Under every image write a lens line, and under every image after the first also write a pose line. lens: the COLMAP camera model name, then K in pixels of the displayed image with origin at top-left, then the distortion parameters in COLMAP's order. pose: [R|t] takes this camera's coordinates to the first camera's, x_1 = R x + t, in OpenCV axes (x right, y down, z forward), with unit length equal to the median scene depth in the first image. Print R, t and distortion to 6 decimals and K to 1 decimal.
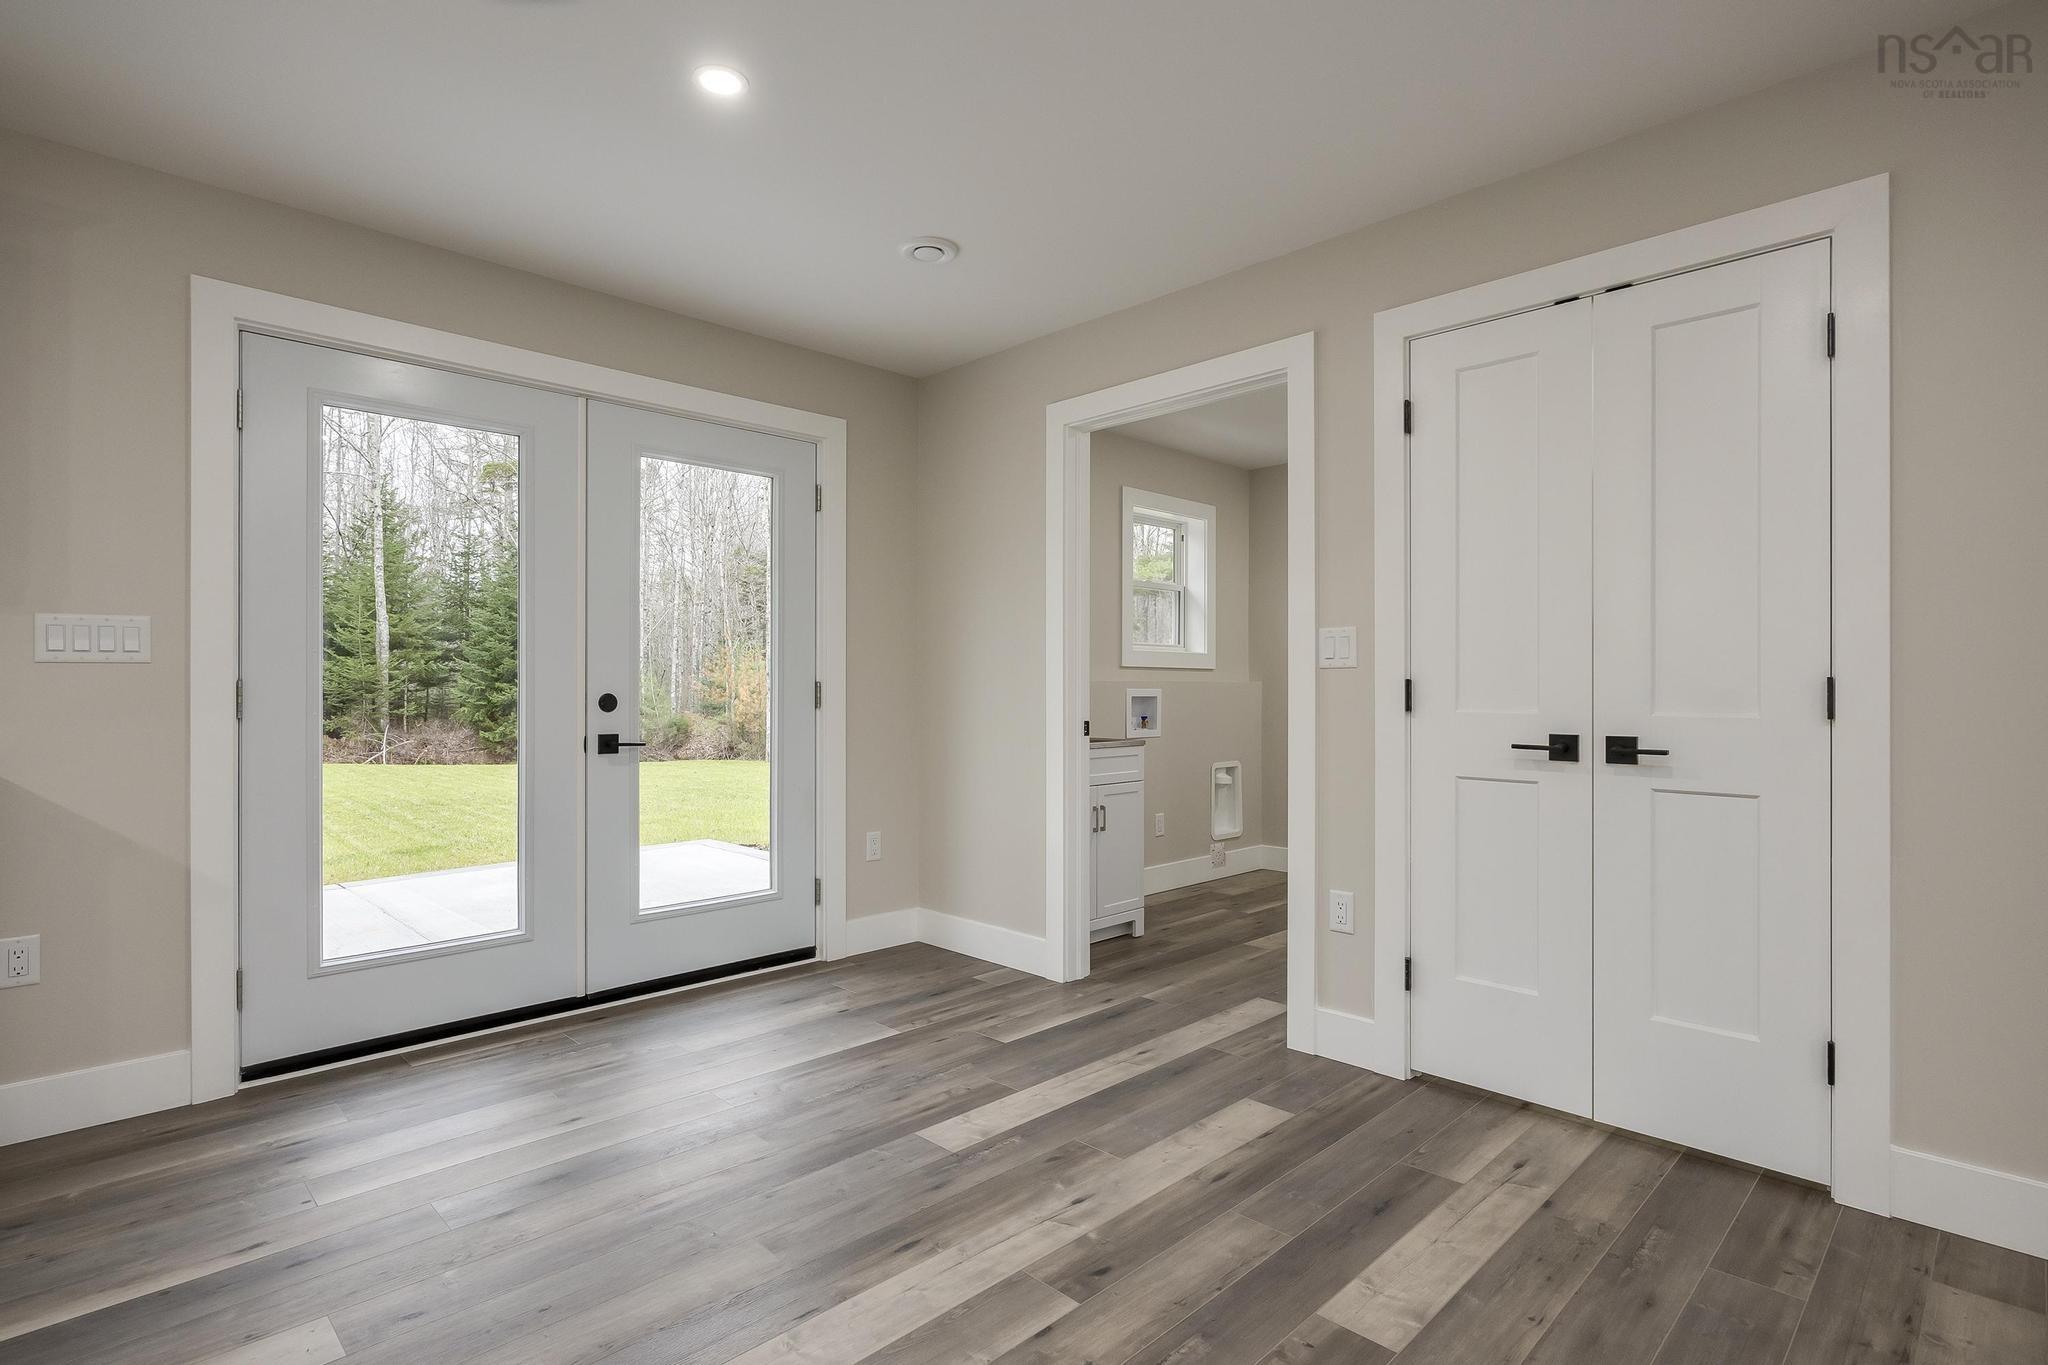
lens RADIAL K [[1002.4, 0, 1024.0], [0, 1002.4, 682.5], [0, 0, 1]] dist [-0.000163, 0.000063]
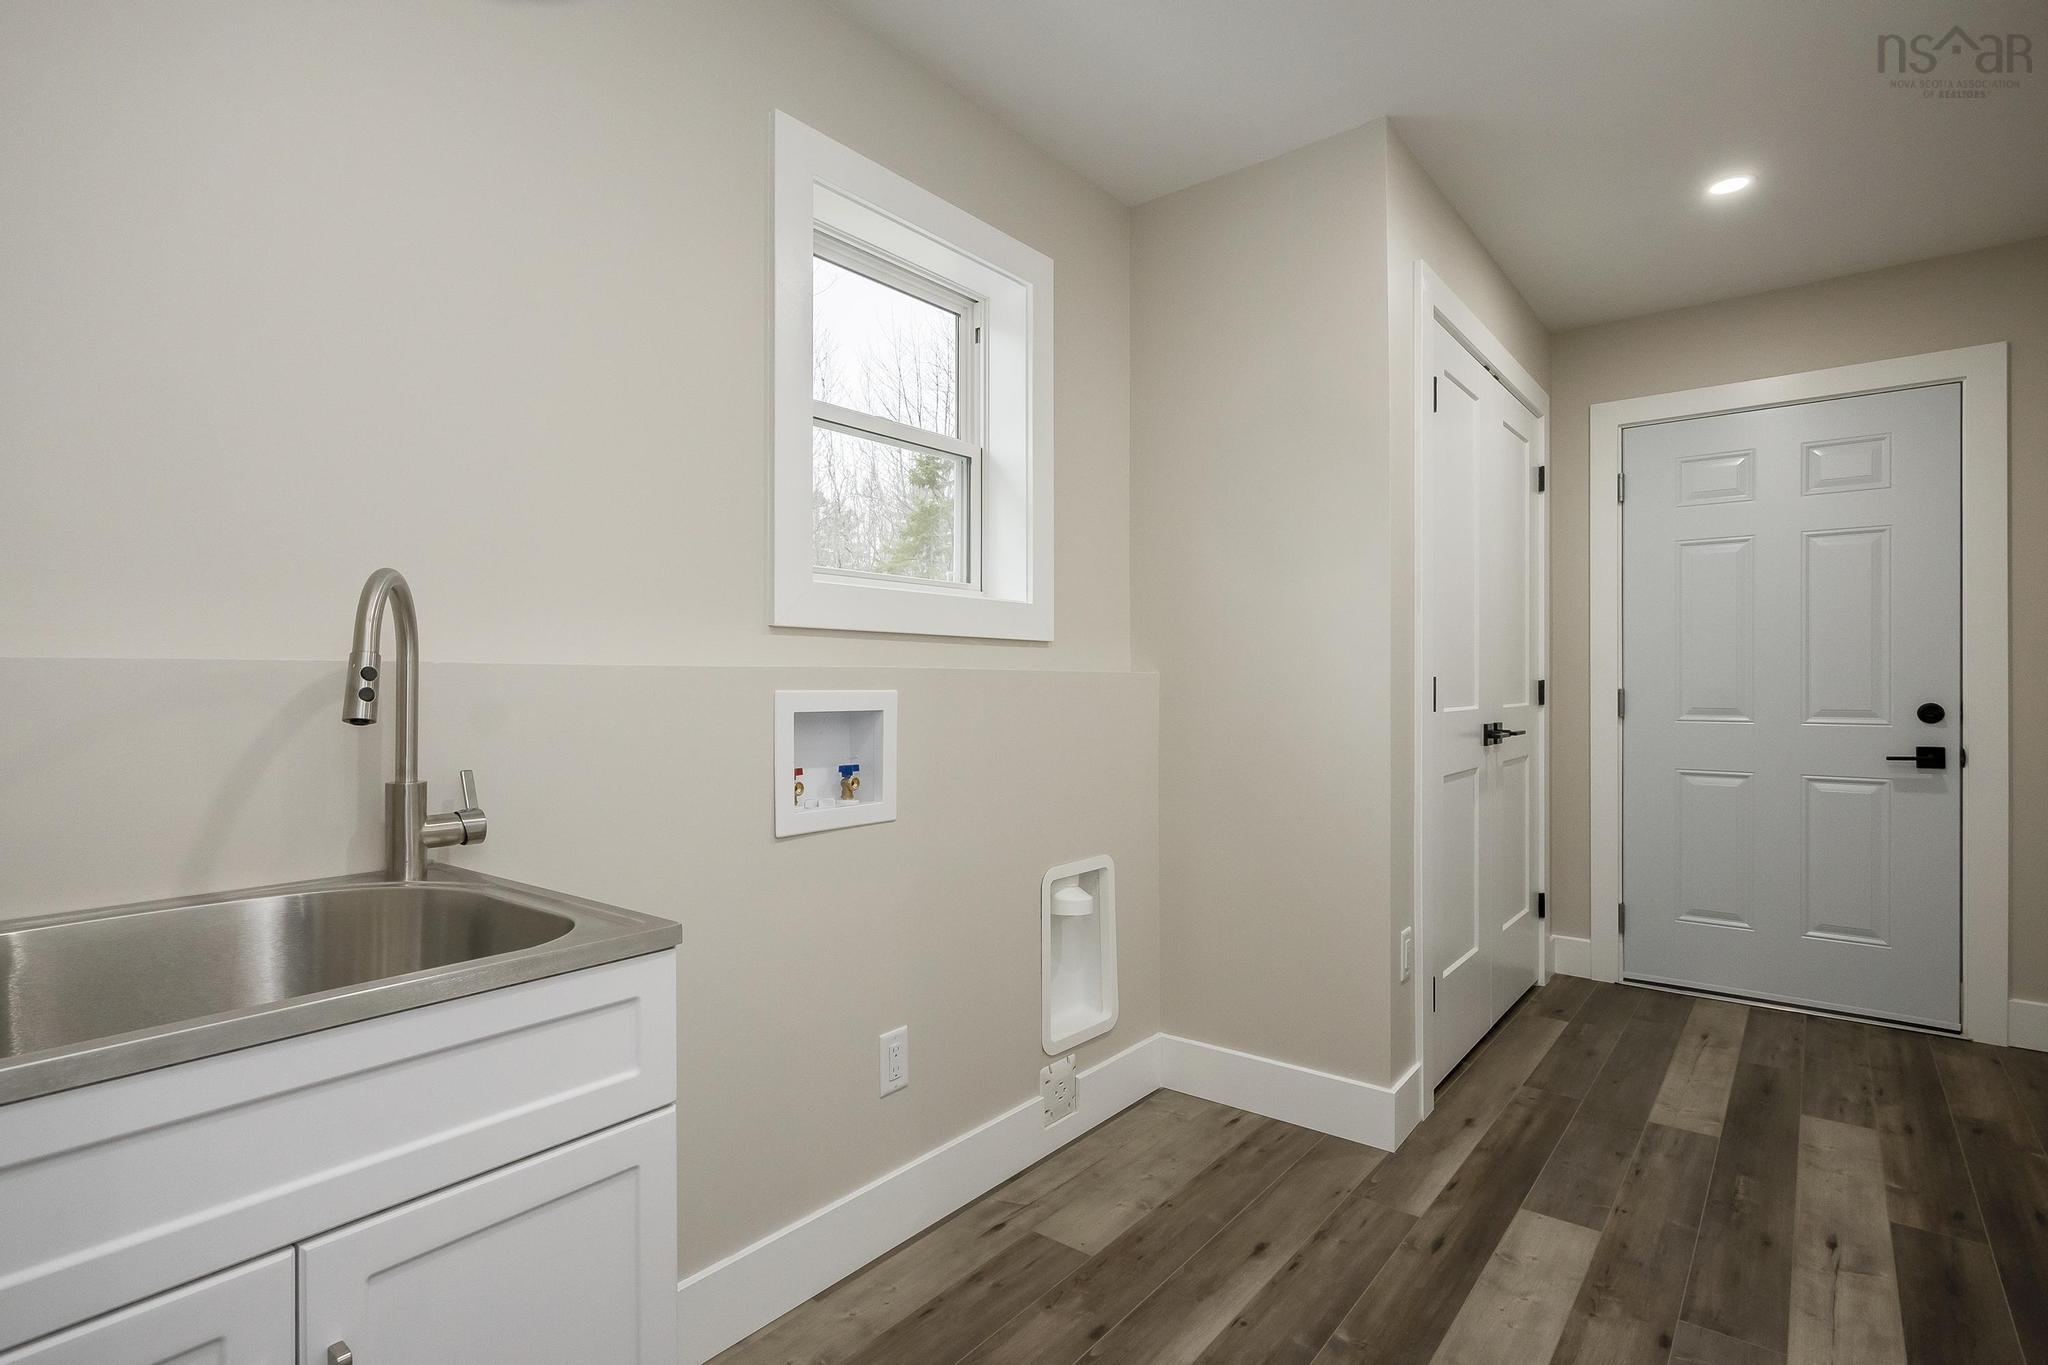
lens RADIAL K [[1002.4, 0, 1024.0], [0, 1002.4, 682.5], [0, 0, 1]] dist [-0.000163, 0.000063]
pose [[0.993586, -0.004544, 0.112988, 0.221644], [0.003630, 0.999959, 0.008292, 0.001616], [-0.113021, -0.007829, 0.993562, 0.985368]]
